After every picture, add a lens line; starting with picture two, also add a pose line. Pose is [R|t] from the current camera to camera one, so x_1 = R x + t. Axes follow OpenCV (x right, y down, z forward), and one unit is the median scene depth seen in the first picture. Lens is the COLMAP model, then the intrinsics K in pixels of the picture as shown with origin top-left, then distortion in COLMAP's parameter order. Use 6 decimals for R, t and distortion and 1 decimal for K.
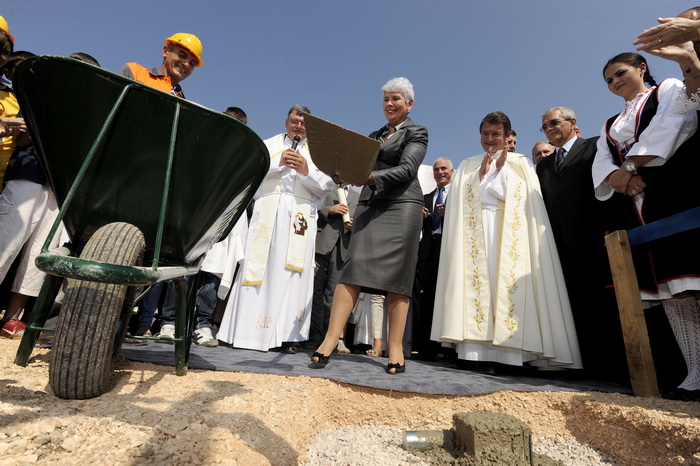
lens RADIAL K [[320.1, 0, 365.5], [0, 320.1, 220.7], [0, 0, 1]] dist [-0.028915, 0.000340]
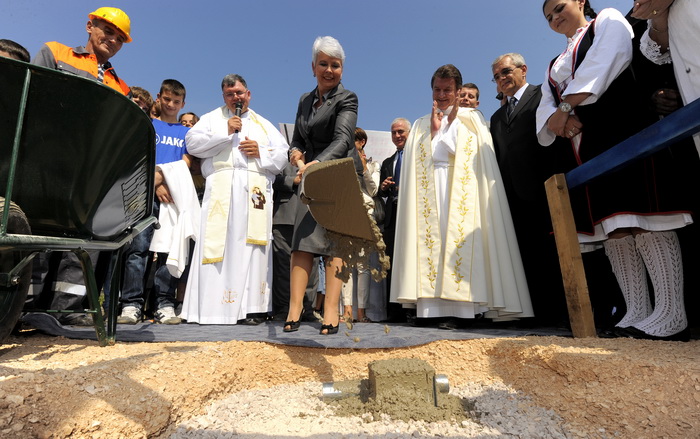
lens RADIAL K [[320.8, 0, 357.5], [0, 320.8, 219.0], [0, 0, 1]] dist [-0.019433, -0.000115]
pose [[0.996789, -0.079985, -0.003730, 0.153546], [0.080044, 0.994133, 0.072744, 0.039202], [-0.002110, -0.072809, 0.997344, 0.004539]]
